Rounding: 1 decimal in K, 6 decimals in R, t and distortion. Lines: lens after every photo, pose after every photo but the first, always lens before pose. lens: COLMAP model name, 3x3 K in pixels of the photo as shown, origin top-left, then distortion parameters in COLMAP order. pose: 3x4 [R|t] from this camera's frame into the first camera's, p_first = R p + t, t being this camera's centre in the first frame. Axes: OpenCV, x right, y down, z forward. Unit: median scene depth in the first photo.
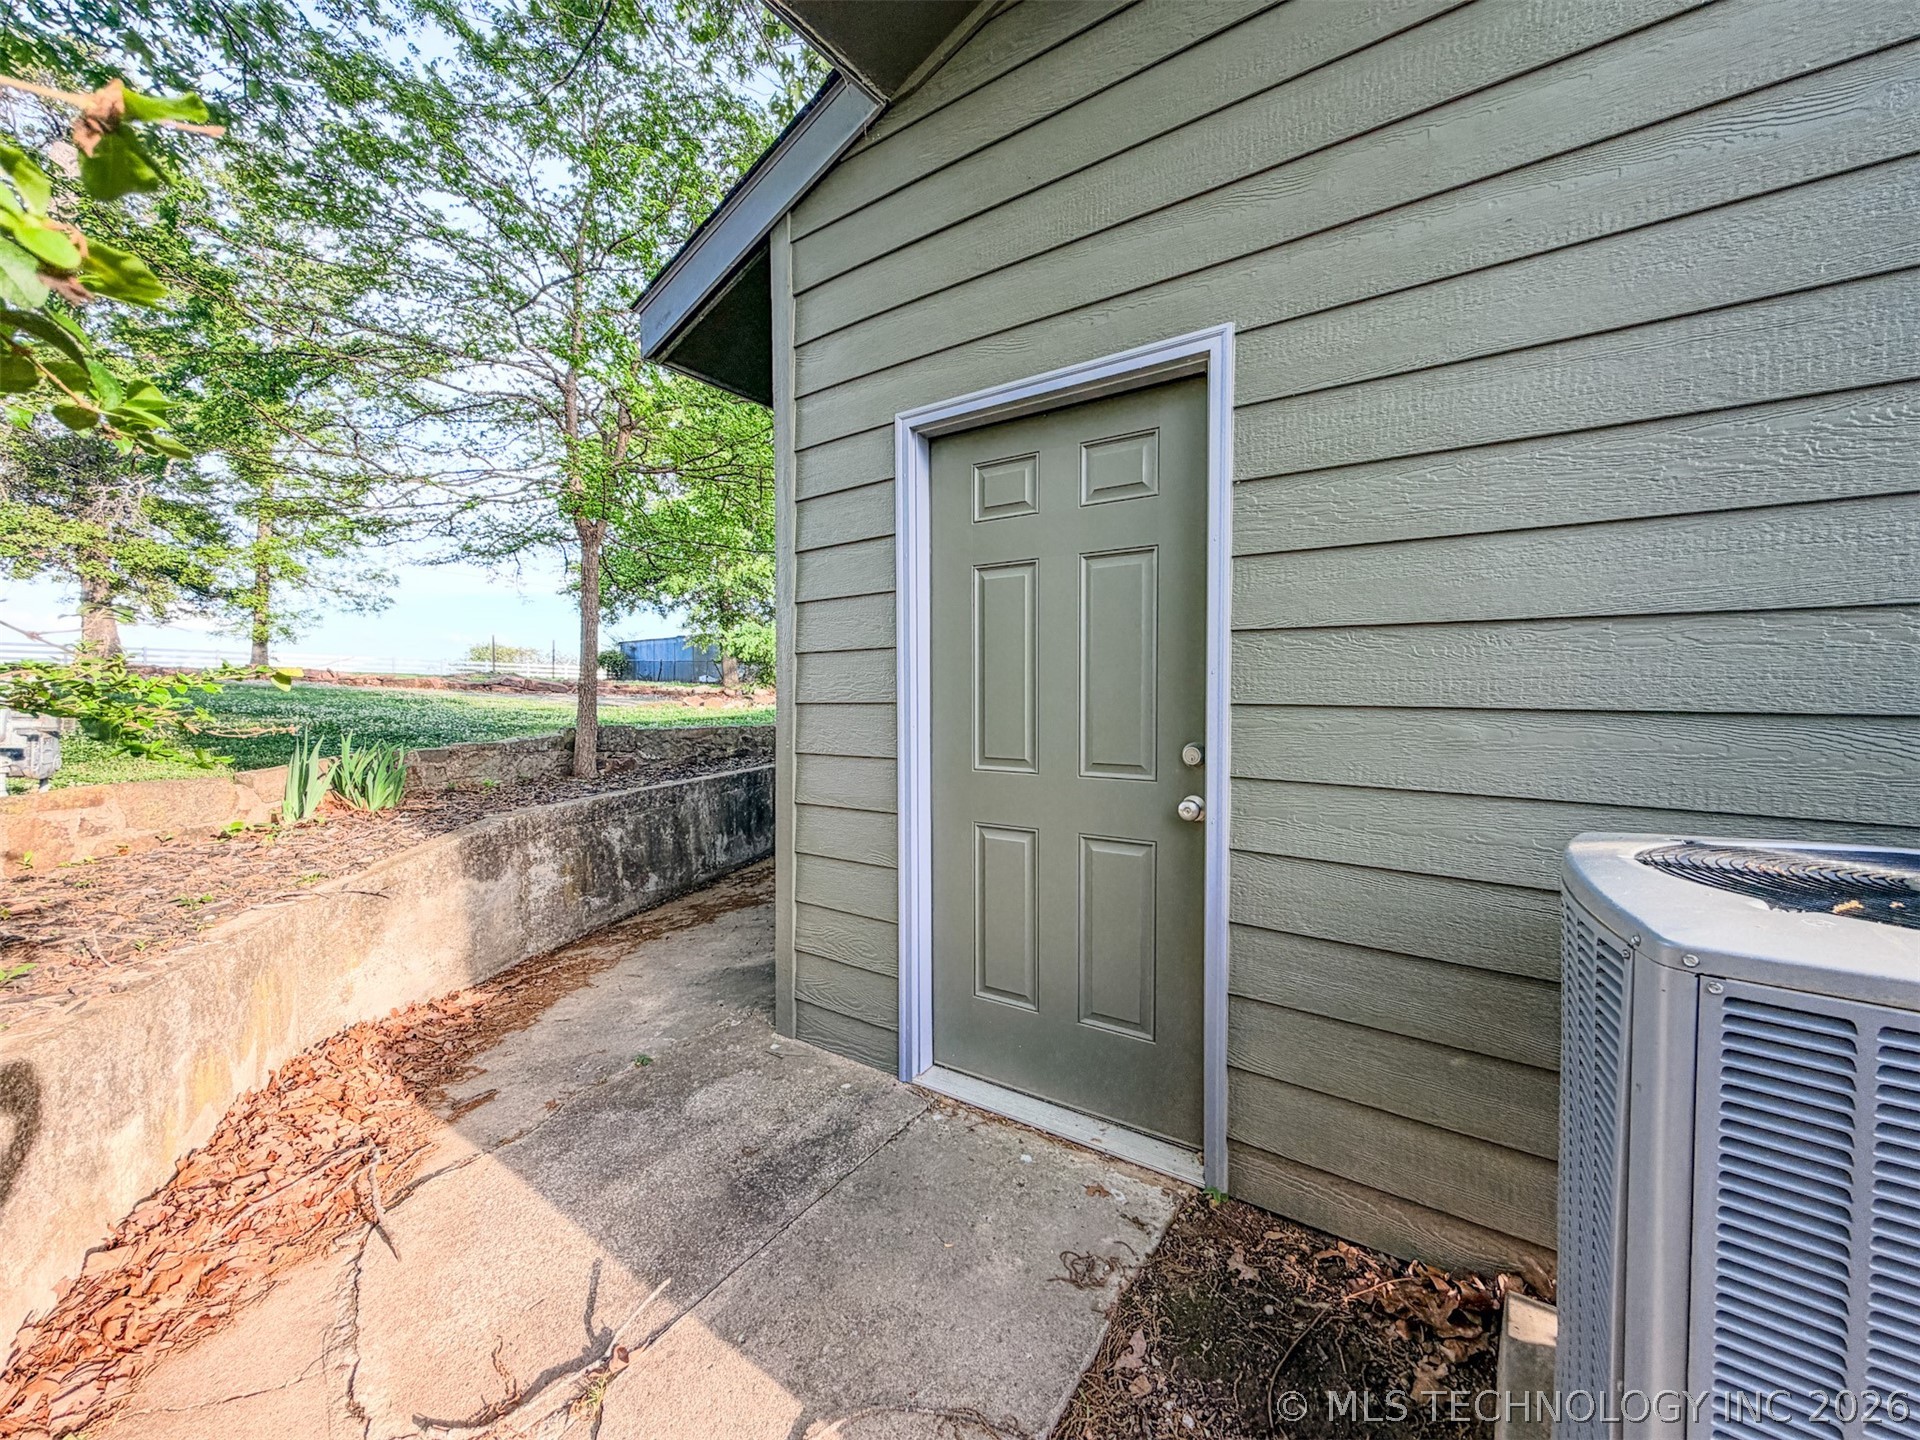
lens RADIAL K [[783.7, 0, 965.7], [0, 783.7, 717.9], [0, 0, 1]] dist [-0.001286, 0.000769]
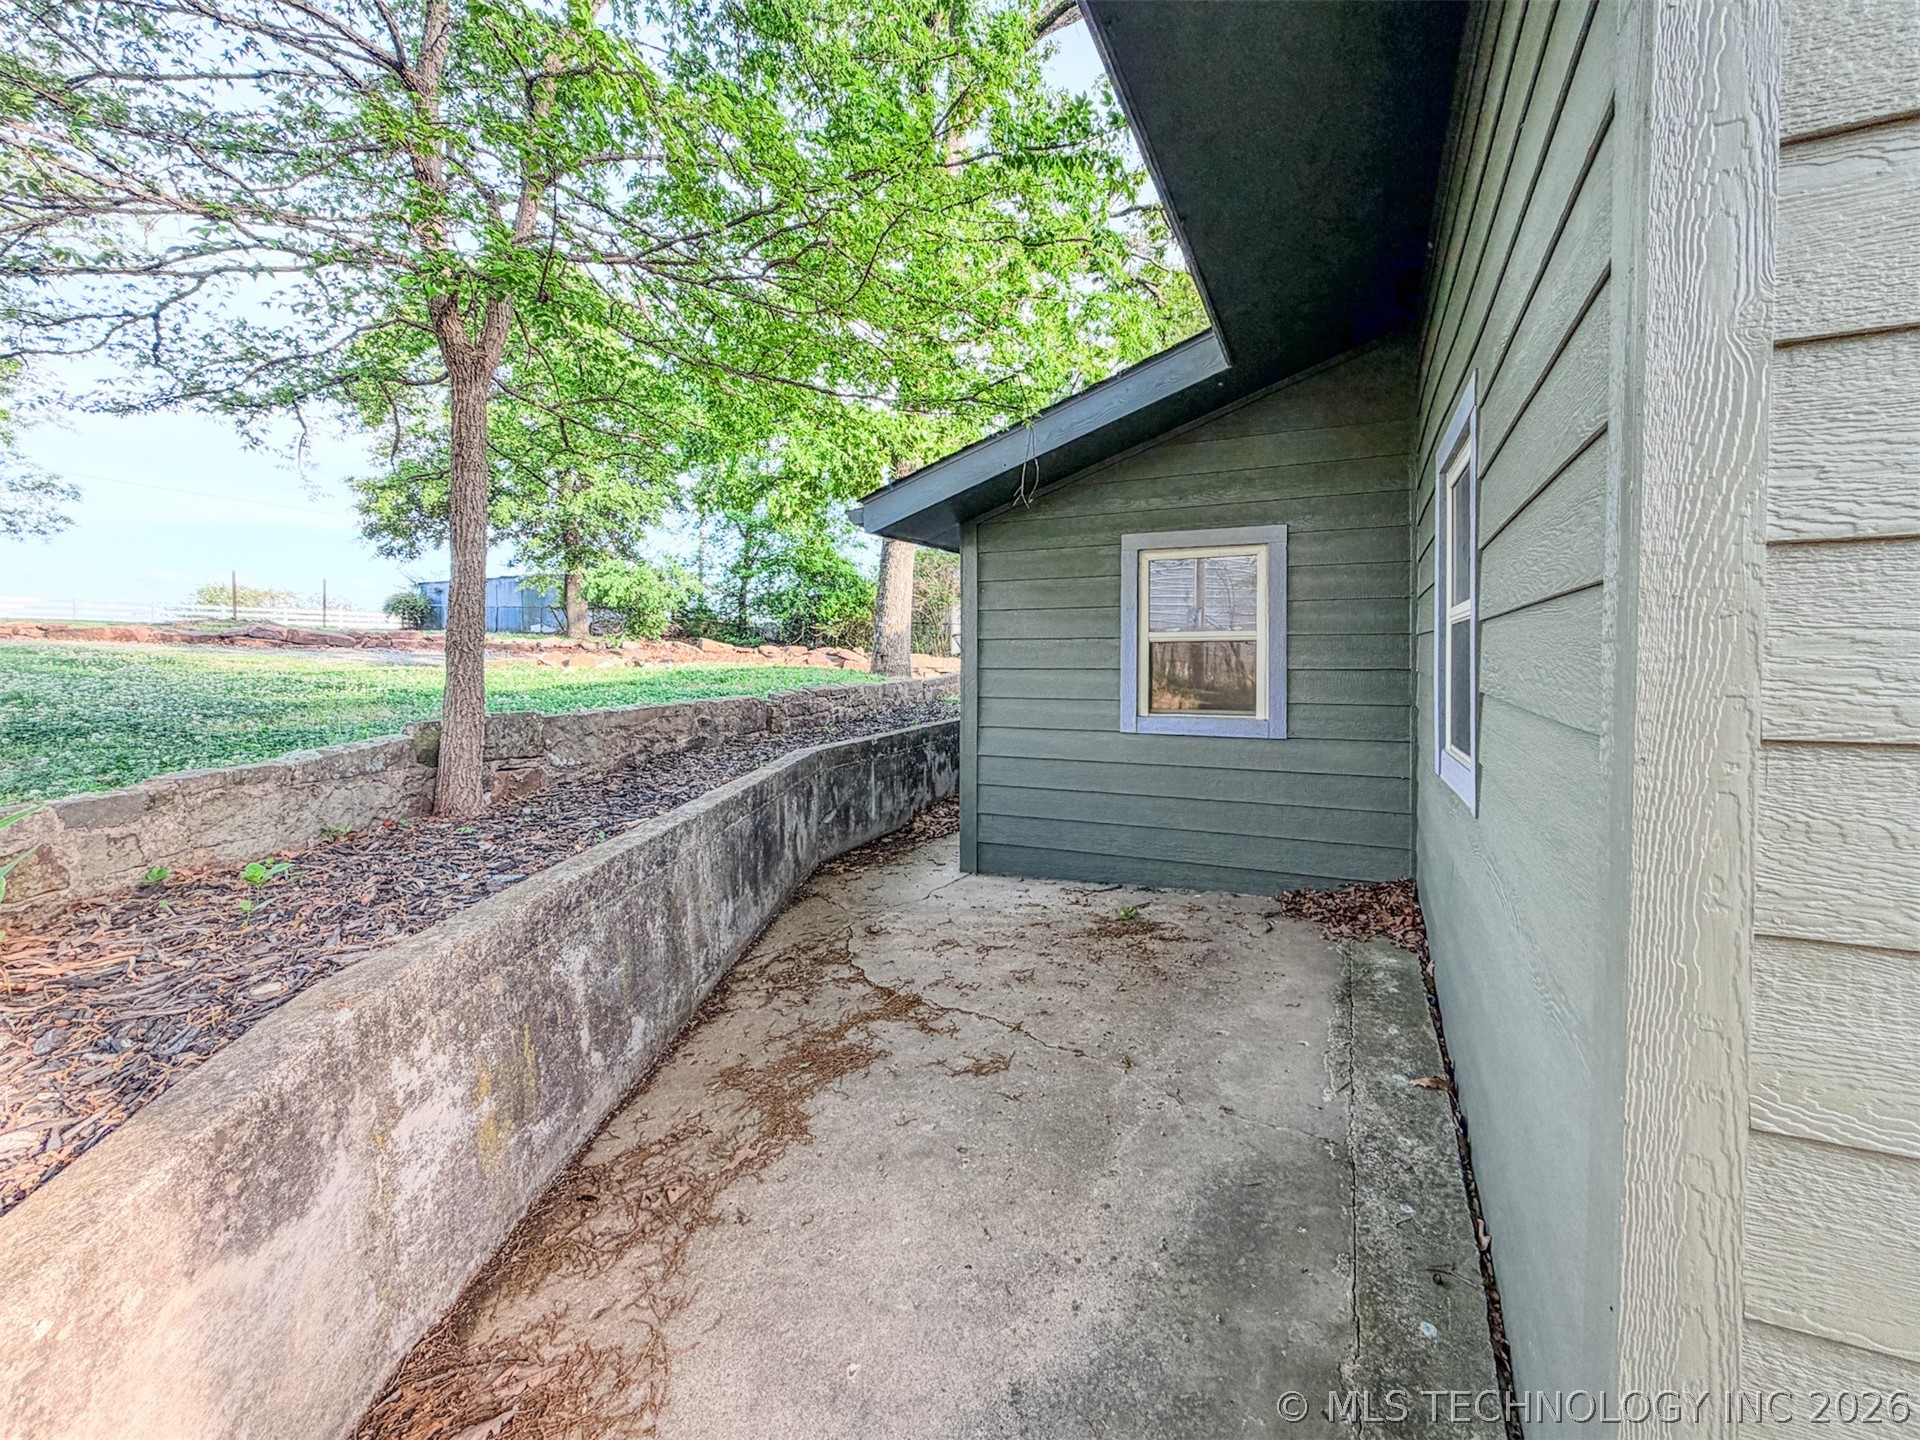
lens RADIAL K [[783.7, 0, 980.7], [0, 783.7, 662.6], [0, 0, 1]] dist [-0.001286, 0.000769]
pose [[0.975545, -0.007837, 0.219658, -0.259298], [0.009318, 0.999940, -0.005707, -0.021586], [-0.219600, 0.007614, 0.975560, 0.405071]]
